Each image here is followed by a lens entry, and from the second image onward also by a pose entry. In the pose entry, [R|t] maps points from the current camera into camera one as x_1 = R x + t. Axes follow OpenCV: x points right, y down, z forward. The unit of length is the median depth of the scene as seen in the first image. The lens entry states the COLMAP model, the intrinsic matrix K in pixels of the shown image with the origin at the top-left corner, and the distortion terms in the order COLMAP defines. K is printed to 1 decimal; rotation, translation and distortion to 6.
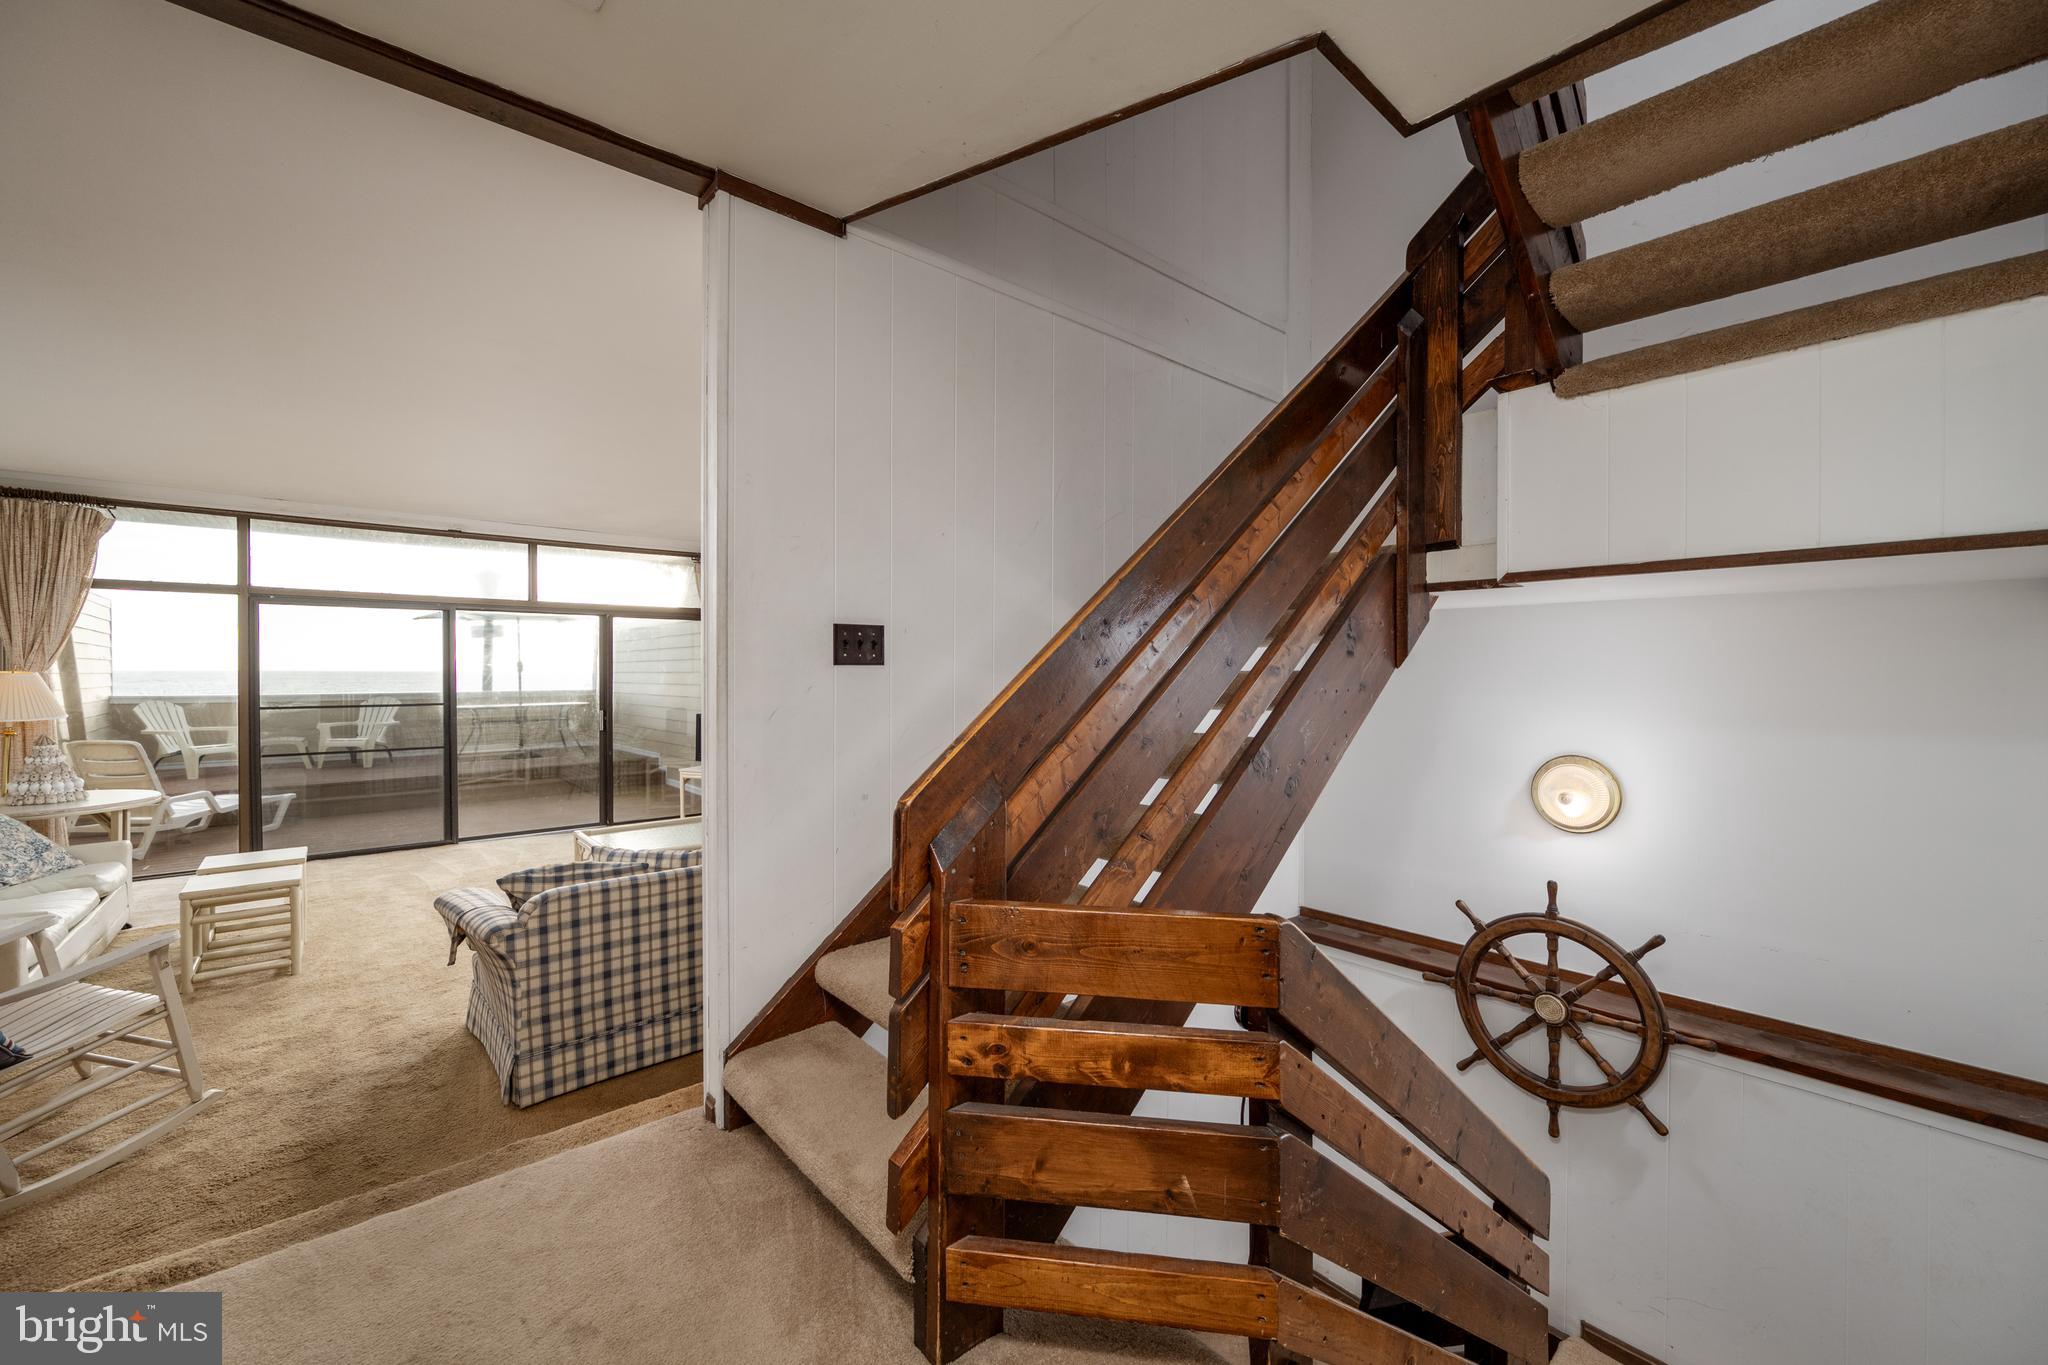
lens RADIAL K [[821.5, 0, 1024.5], [0, 821.5, 673.8], [0, 0, 1]] dist [-0.000839, 0.000035]
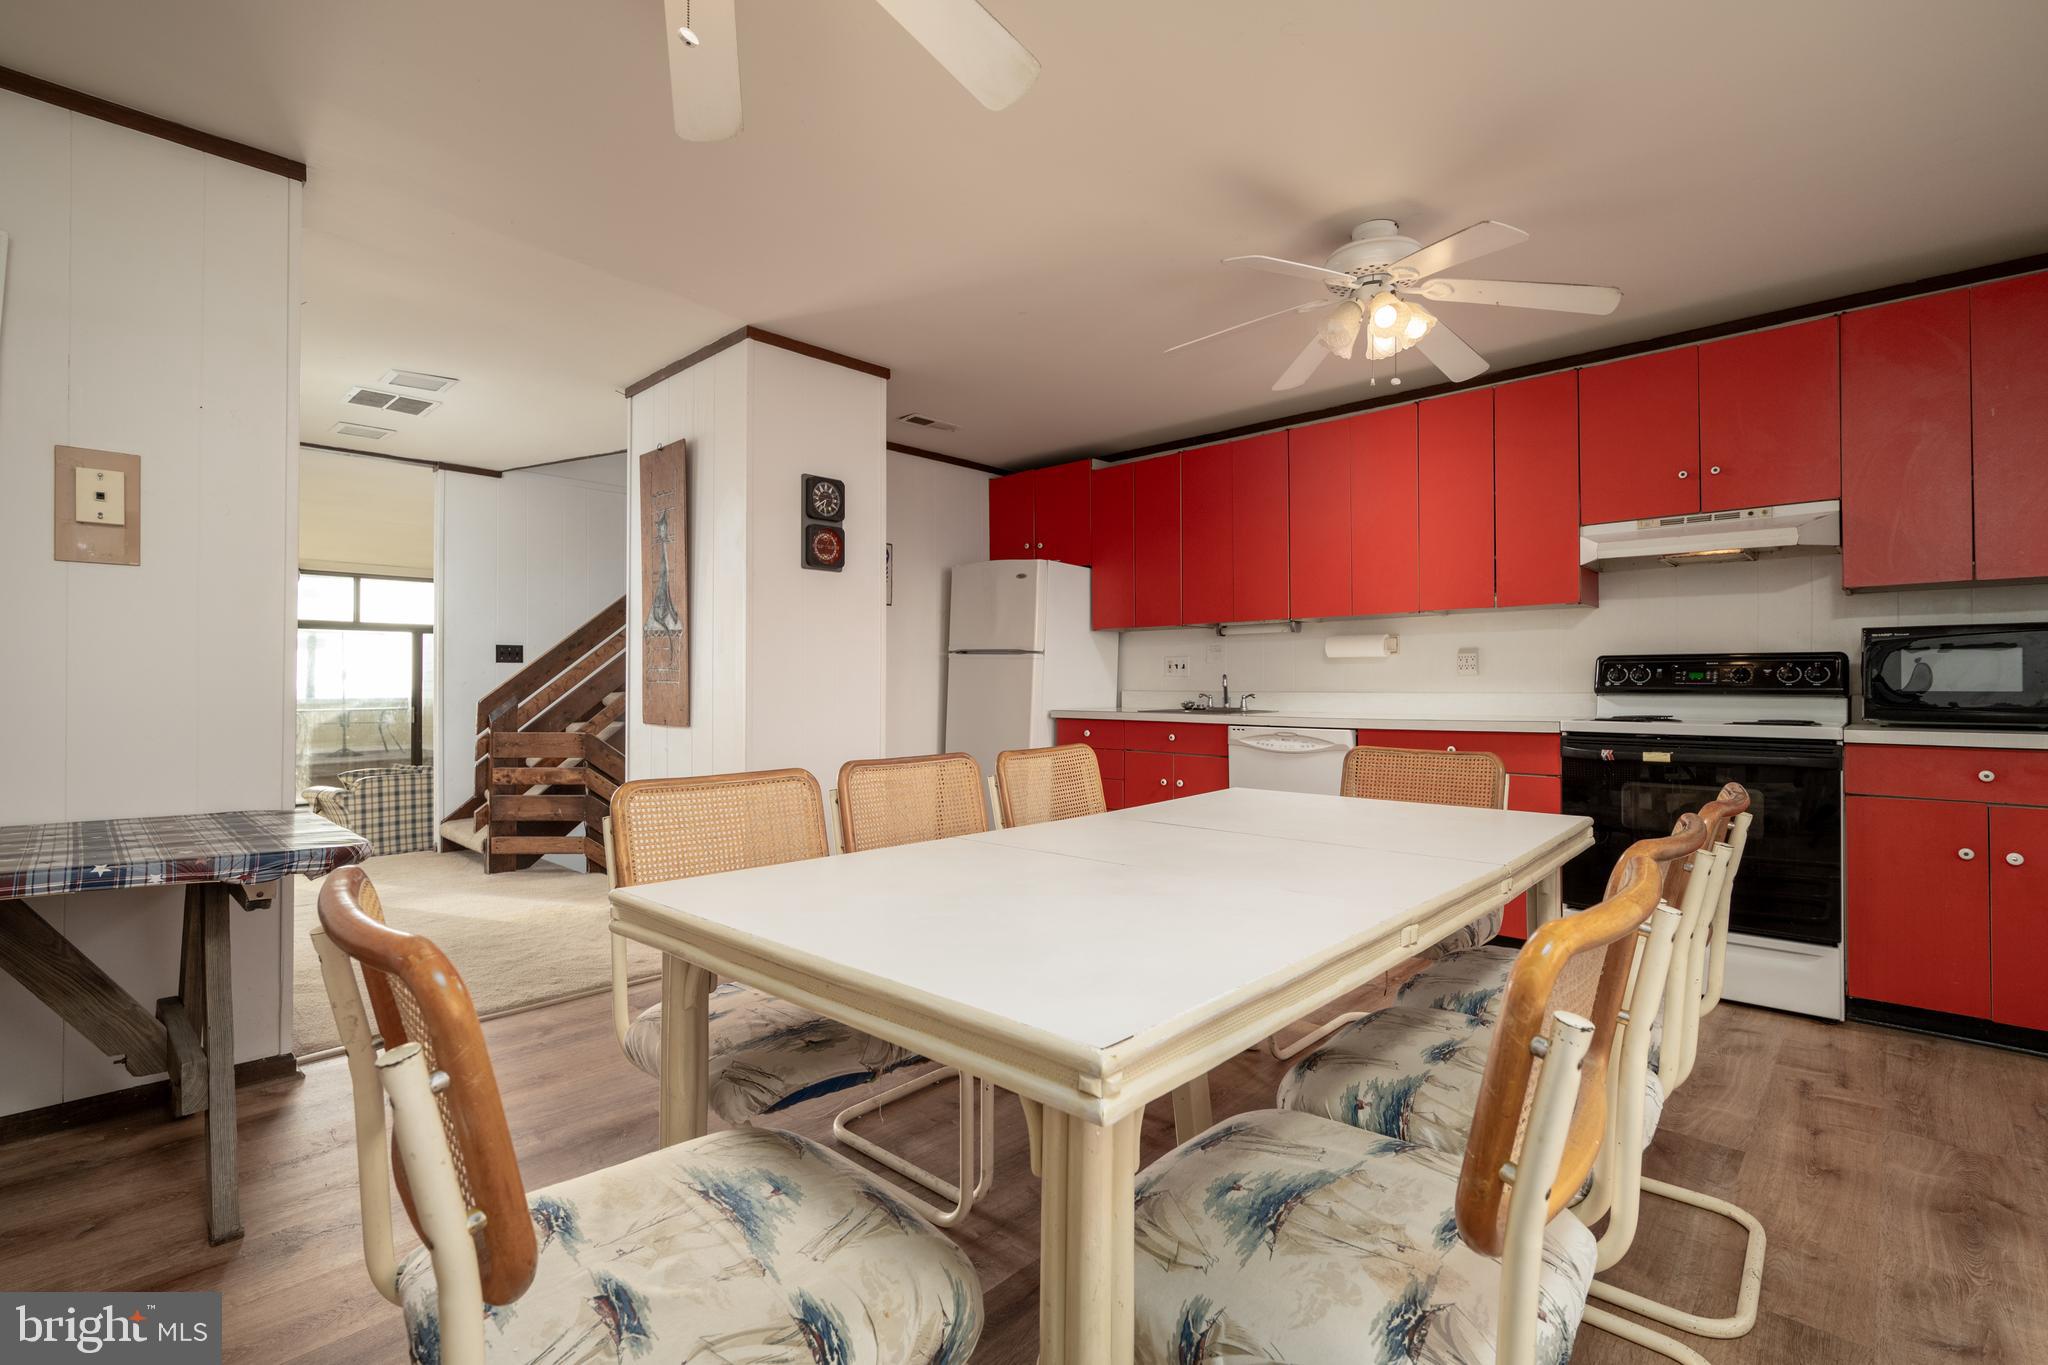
lens RADIAL K [[912.9, 0, 1024.0], [0, 912.9, 682.5], [0, 0, 1]] dist [-0.004424, 0.000687]
pose [[0.995562, -0.001597, 0.094097, 0.408149], [0.002337, 0.999967, -0.007752, 0.027563], [-0.094082, 0.007937, 0.995533, -0.688193]]
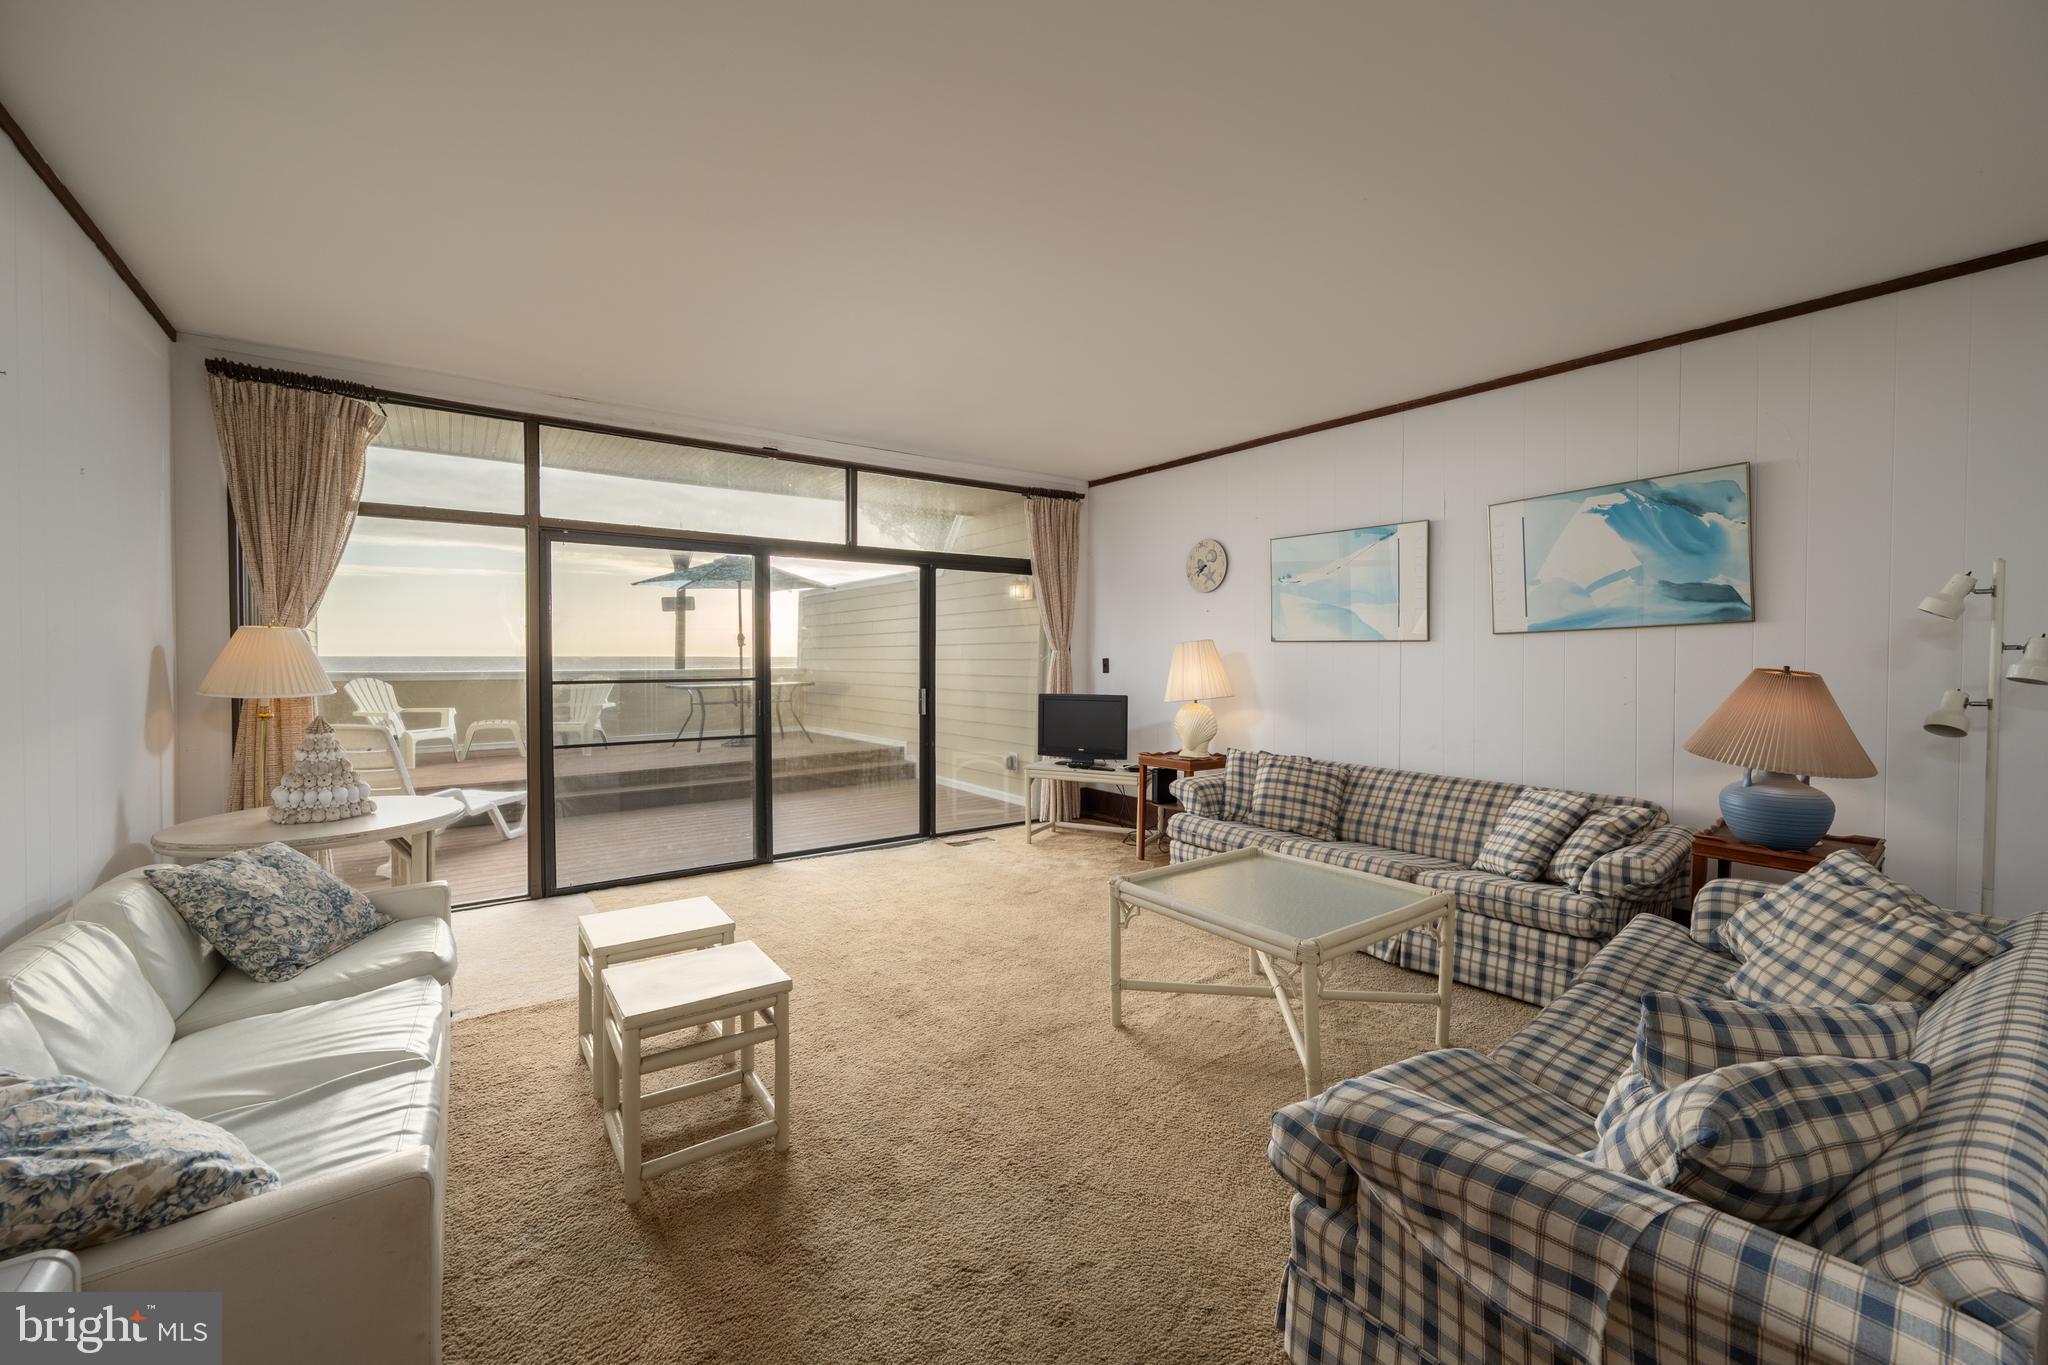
lens RADIAL K [[819.8, 0, 1024.9], [0, 819.8, 667.4], [0, 0, 1]] dist [-0.001363, -0.000166]
pose [[0.996062, 0.001848, -0.088636, -0.487590], [-0.001191, 0.999972, 0.007454, 0.024441], [0.088647, -0.007319, 0.996036, 0.334061]]
